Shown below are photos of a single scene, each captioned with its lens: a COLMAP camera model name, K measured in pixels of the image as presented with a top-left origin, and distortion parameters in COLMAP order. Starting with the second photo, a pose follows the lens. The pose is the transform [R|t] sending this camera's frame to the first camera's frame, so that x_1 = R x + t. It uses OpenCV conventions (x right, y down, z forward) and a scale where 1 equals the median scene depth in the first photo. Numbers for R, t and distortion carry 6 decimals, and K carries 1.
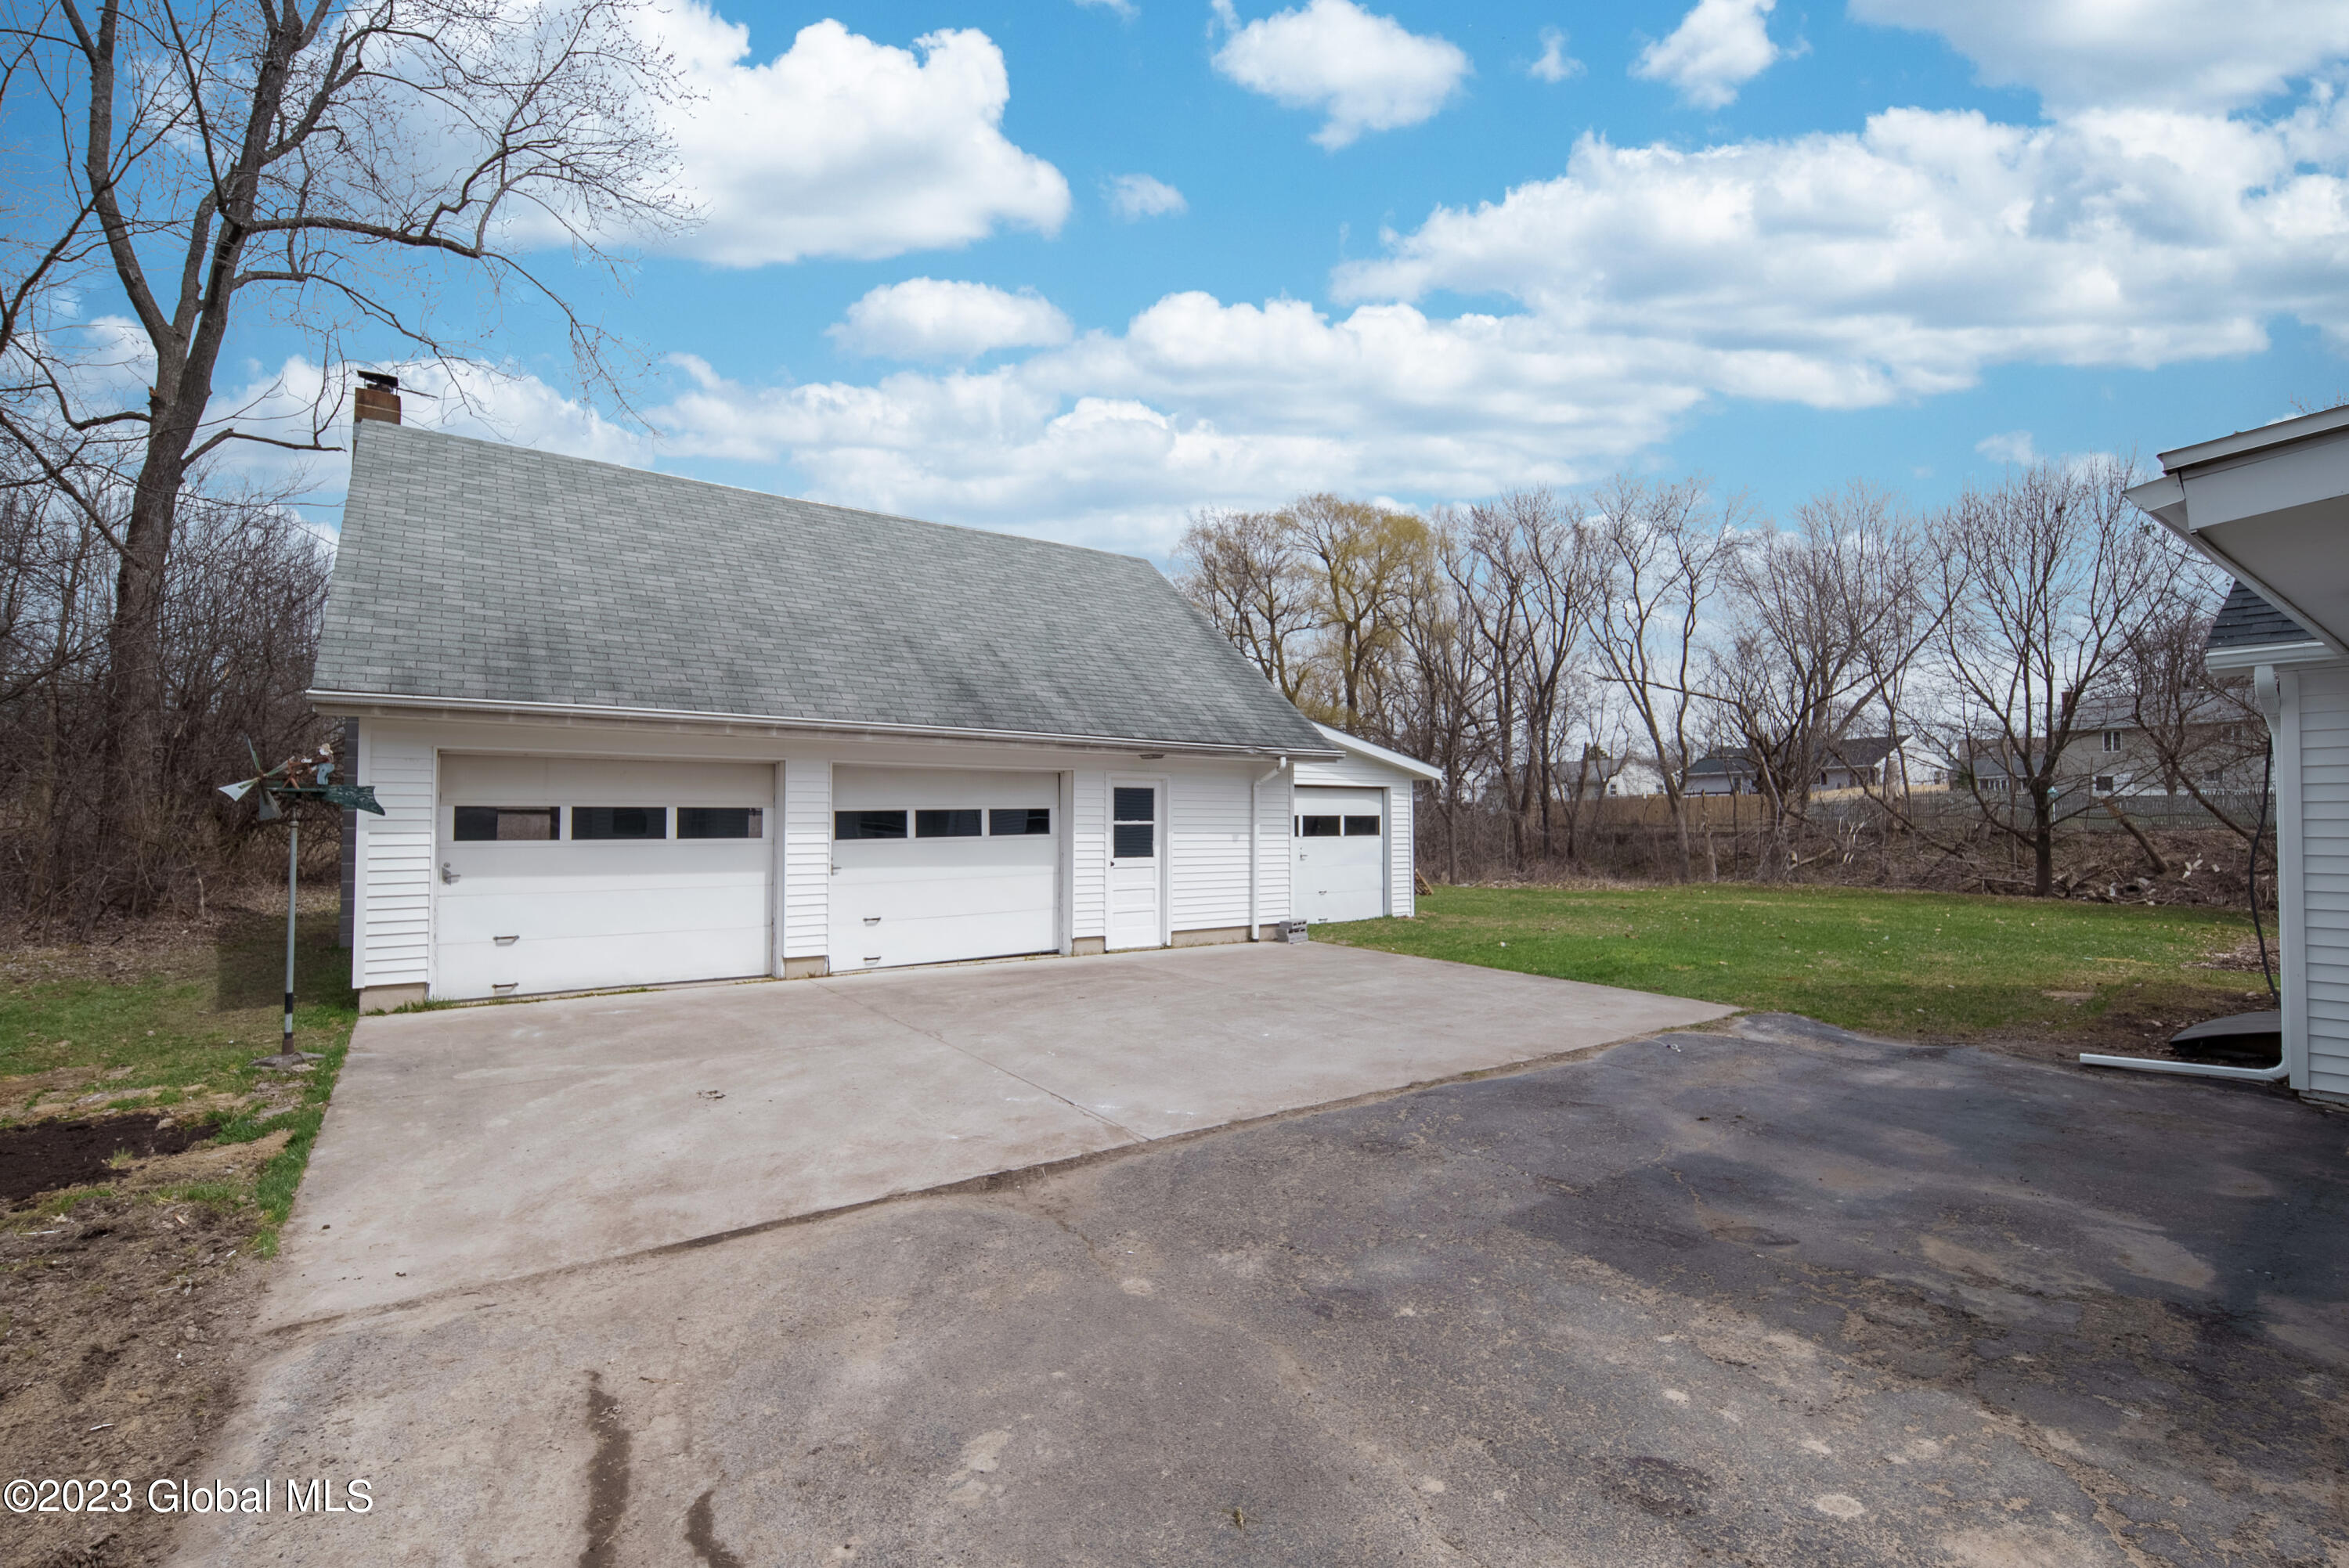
lens RADIAL K [[1043.4, 0, 1174.5], [0, 1043.4, 784.0], [0, 0, 1]] dist [-0.011575, -0.000451]
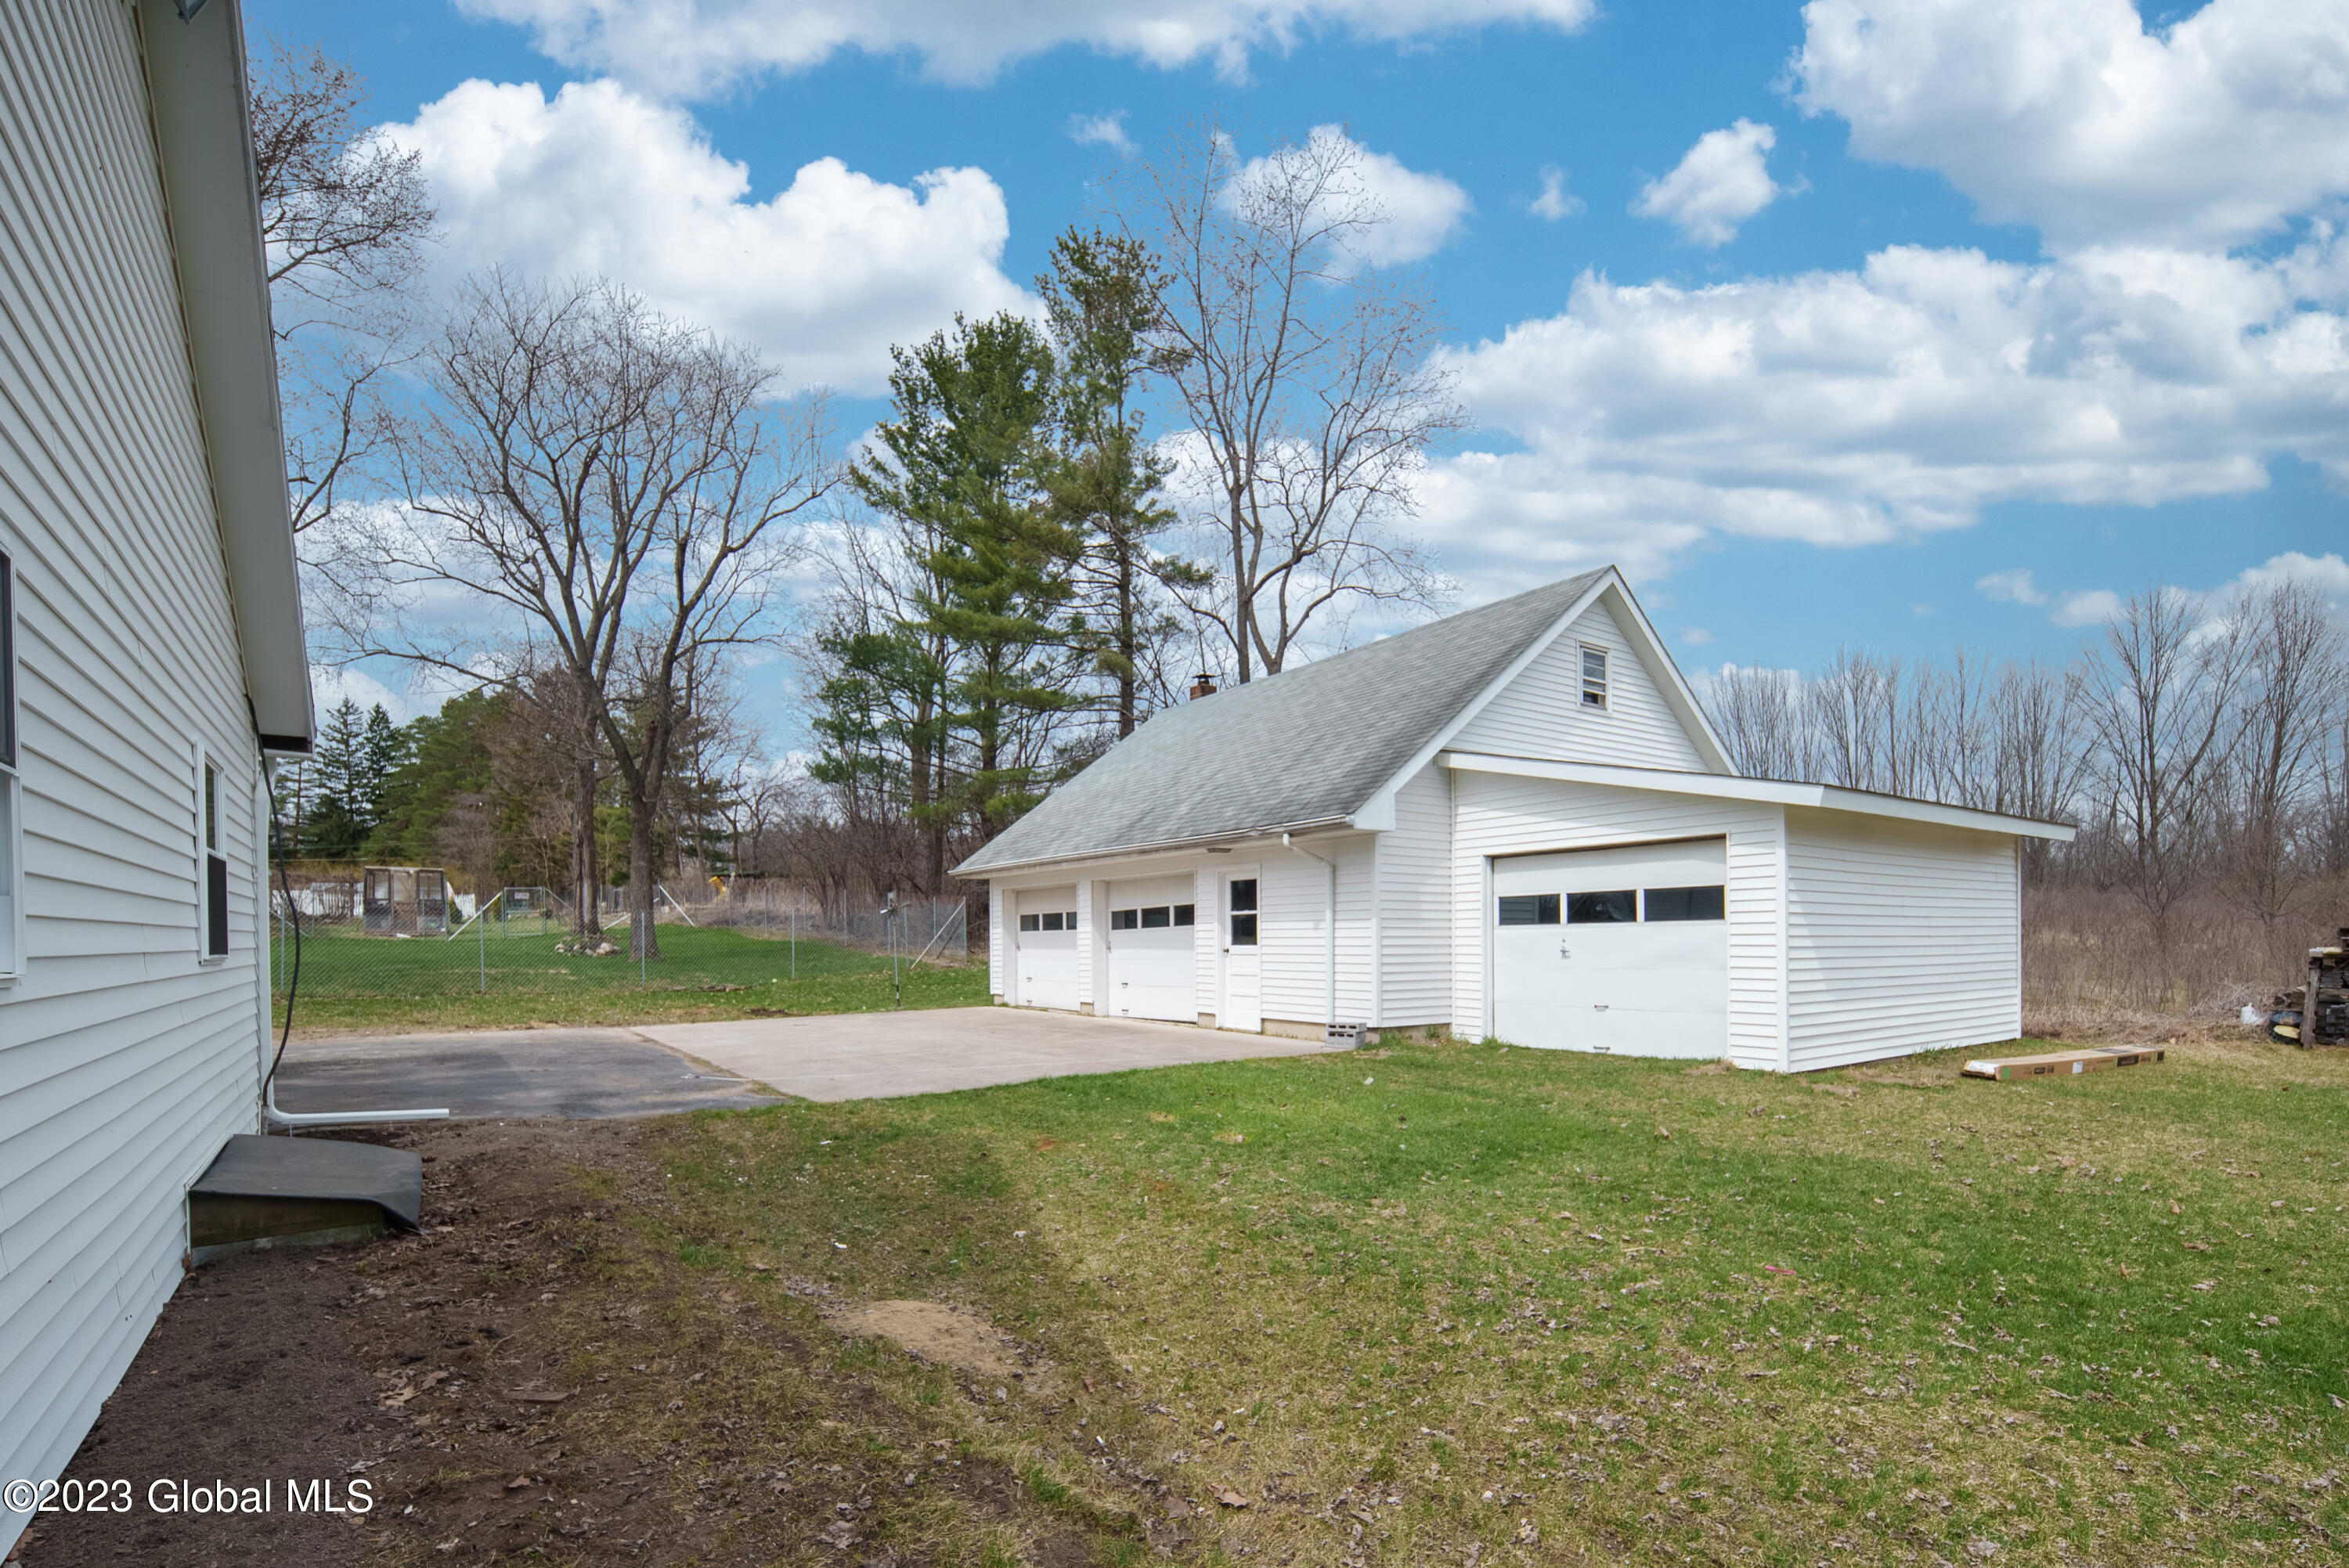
lens RADIAL K [[1043.4, 0, 1174.5], [0, 1043.4, 784.0], [0, 0, 1]] dist [-0.011575, -0.000451]
pose [[0.013020, -0.135671, -0.990668, 1.191945], [0.067623, 0.988604, -0.134500, 0.050804], [0.997626, -0.065241, 0.022046, 1.007231]]
